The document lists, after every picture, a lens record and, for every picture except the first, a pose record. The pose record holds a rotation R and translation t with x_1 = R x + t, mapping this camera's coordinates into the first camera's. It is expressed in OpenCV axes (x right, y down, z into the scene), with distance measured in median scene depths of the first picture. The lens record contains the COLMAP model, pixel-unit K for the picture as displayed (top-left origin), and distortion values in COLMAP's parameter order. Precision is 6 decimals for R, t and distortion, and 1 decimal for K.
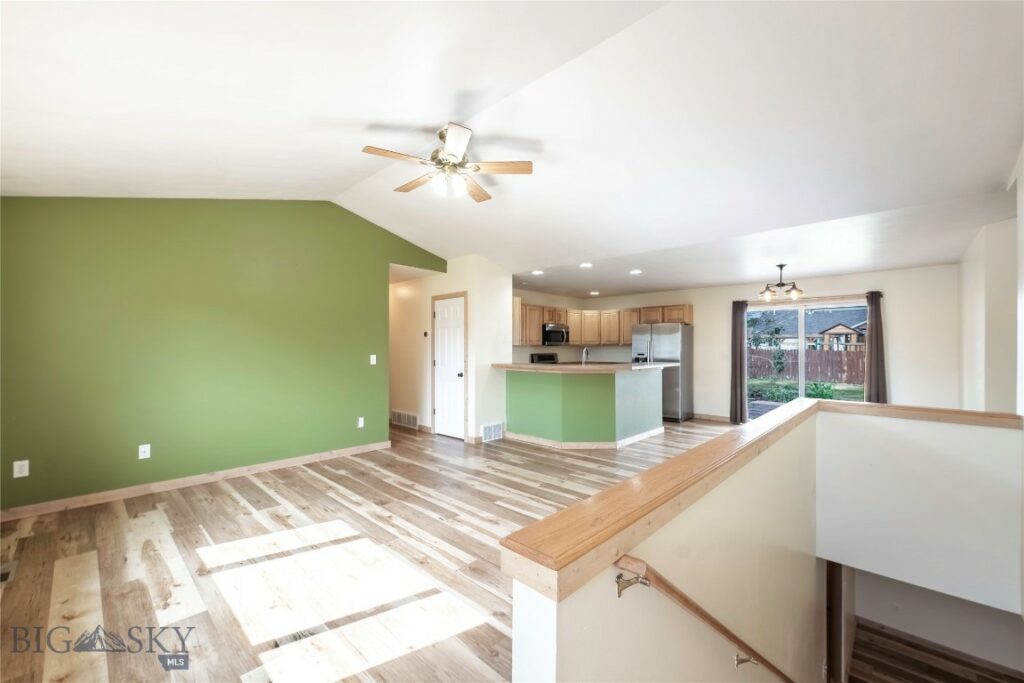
lens RADIAL K [[412.0, 0, 509.8], [0, 412.0, 343.2], [0, 0, 1]] dist [0.001704, 0.000321]
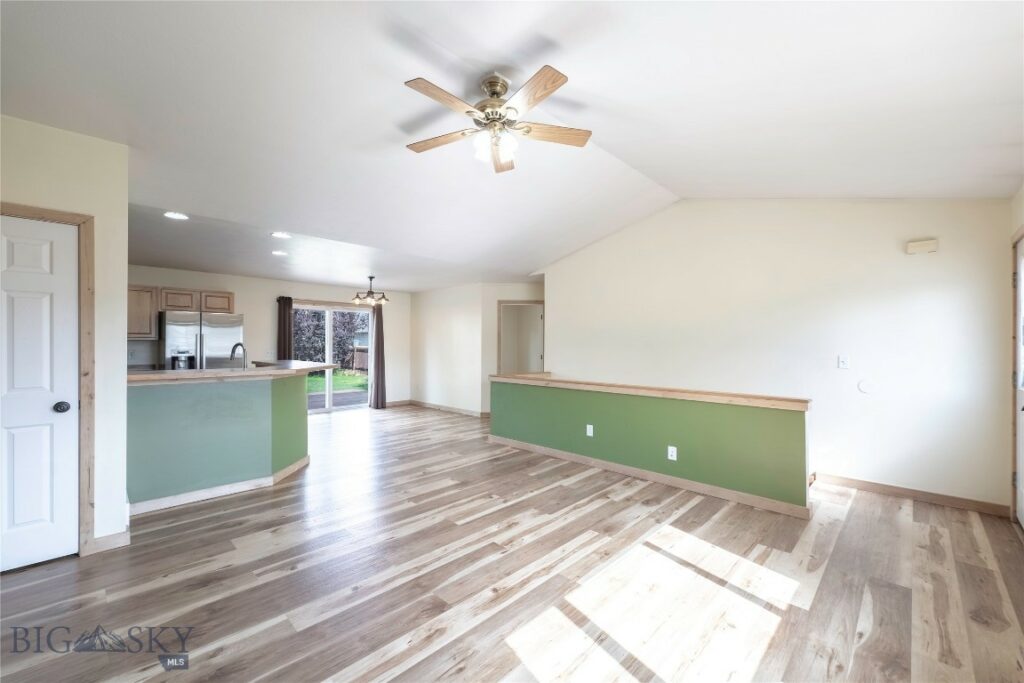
lens RADIAL K [[412.0, 0, 509.8], [0, 412.0, 343.2], [0, 0, 1]] dist [0.001704, 0.000321]
pose [[0.010843, 0.001446, 0.999940, -0.880648], [-0.014684, 0.999891, -0.001287, 0.008444], [-0.999833, -0.014670, 0.010863, 0.876412]]
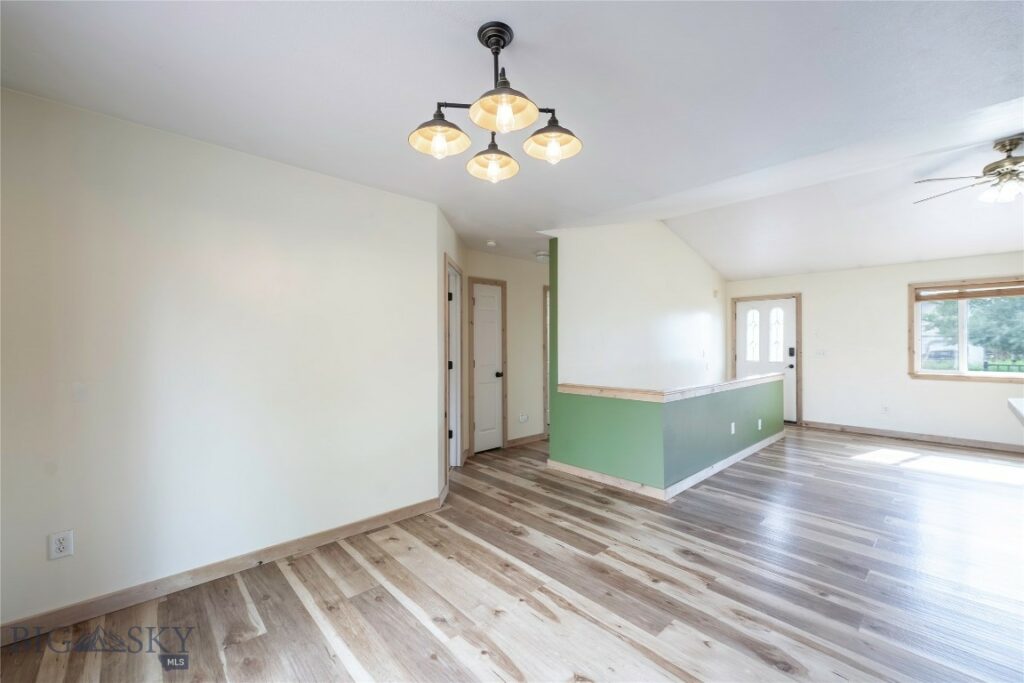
lens RADIAL K [[412.0, 0, 509.8], [0, 412.0, 343.2], [0, 0, 1]] dist [0.001704, 0.000321]
pose [[-0.998838, -0.000984, 0.048186, 1.020670], [-0.001540, 0.999933, -0.011515, 0.021445], [-0.048172, -0.011576, -0.998772, 1.964449]]
